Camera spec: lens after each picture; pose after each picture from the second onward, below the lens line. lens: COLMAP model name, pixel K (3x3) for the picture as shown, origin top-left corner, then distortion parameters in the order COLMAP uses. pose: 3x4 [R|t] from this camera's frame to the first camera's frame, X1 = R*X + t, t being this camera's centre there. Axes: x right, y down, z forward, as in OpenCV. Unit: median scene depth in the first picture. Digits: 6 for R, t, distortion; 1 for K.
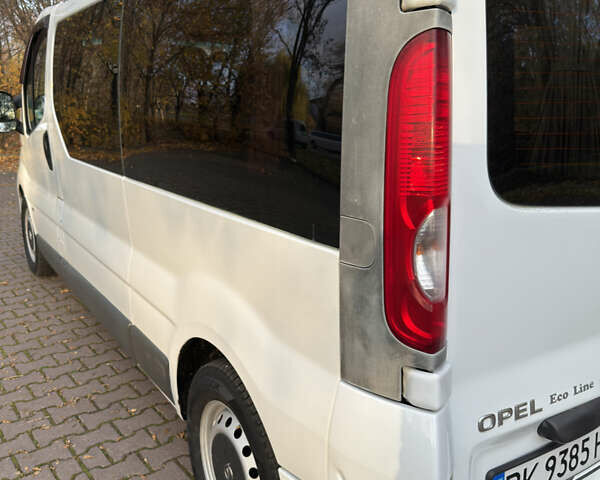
lens RADIAL K [[582.9, 0, 300.0], [0, 582.9, 240.0], [0, 0, 1]] dist [0.116068, -0.252991]
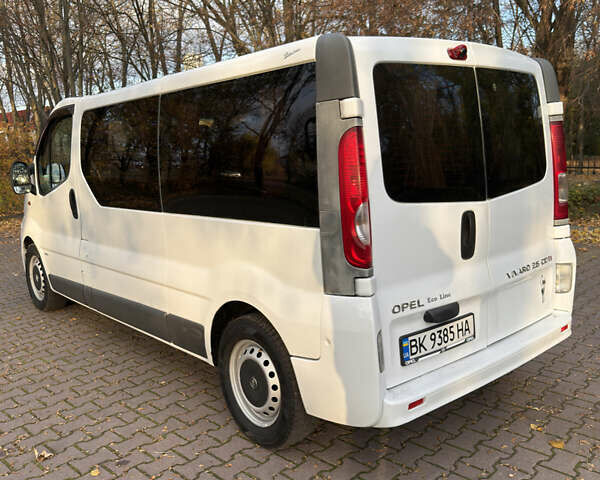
lens RADIAL K [[582.9, 0, 300.0], [0, 582.9, 240.0], [0, 0, 1]] dist [0.116068, -0.252991]
pose [[0.990640, -0.066073, 0.119444, -0.232408], [0.076397, 0.993531, -0.084026, 0.210648], [-0.113119, 0.092365, 0.989279, -0.959518]]
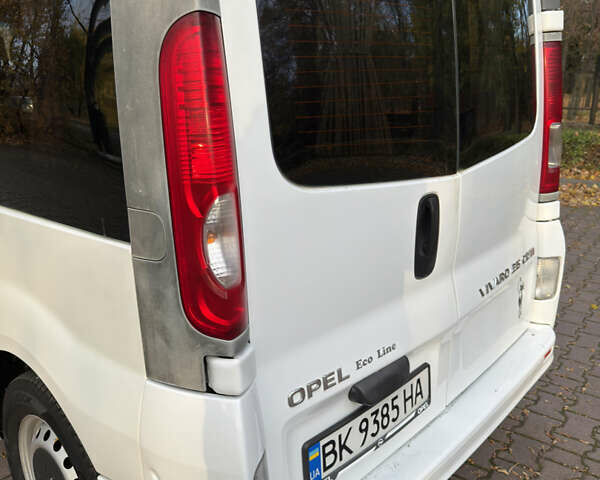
lens RADIAL K [[582.9, 0, 300.0], [0, 582.9, 240.0], [0, 0, 1]] dist [0.116068, -0.252991]
pose [[0.966158, -0.085666, 0.243312, 0.092565], [0.078506, 0.996151, 0.038992, -0.005071], [-0.245715, -0.018571, 0.969164, 0.005100]]
